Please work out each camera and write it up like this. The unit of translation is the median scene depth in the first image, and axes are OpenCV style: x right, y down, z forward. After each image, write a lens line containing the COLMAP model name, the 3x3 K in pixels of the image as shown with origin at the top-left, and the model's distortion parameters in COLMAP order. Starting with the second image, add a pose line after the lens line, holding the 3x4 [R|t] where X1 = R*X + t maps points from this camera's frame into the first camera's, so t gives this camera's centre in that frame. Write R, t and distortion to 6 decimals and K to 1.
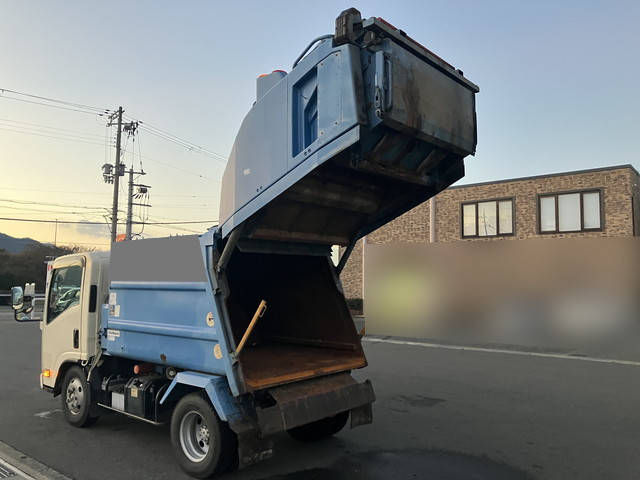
lens RADIAL K [[527.9, 0, 315.6], [0, 527.9, 237.8], [0, 0, 1]] dist [0.022319, -0.013589]
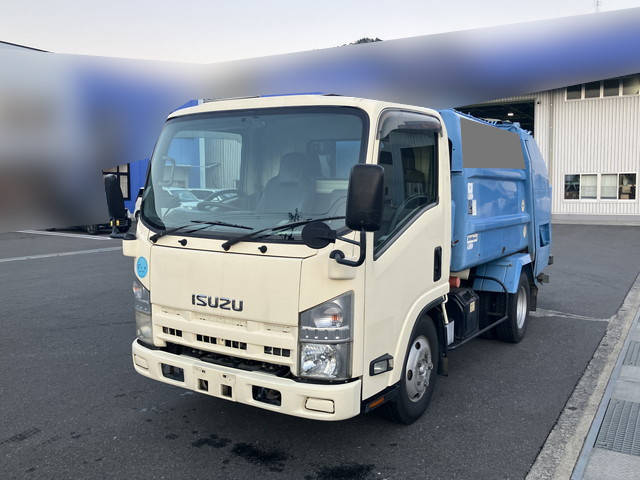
lens RADIAL K [[591.7, 0, 318.8], [0, 591.7, 236.6], [0, 0, 1]] dist [0.020392, 0.000000]
pose [[-0.163217, -0.085389, 0.982888, -0.268916], [-0.093264, 0.993122, 0.070791, 0.032981], [-0.982172, -0.080114, -0.170059, 0.316958]]
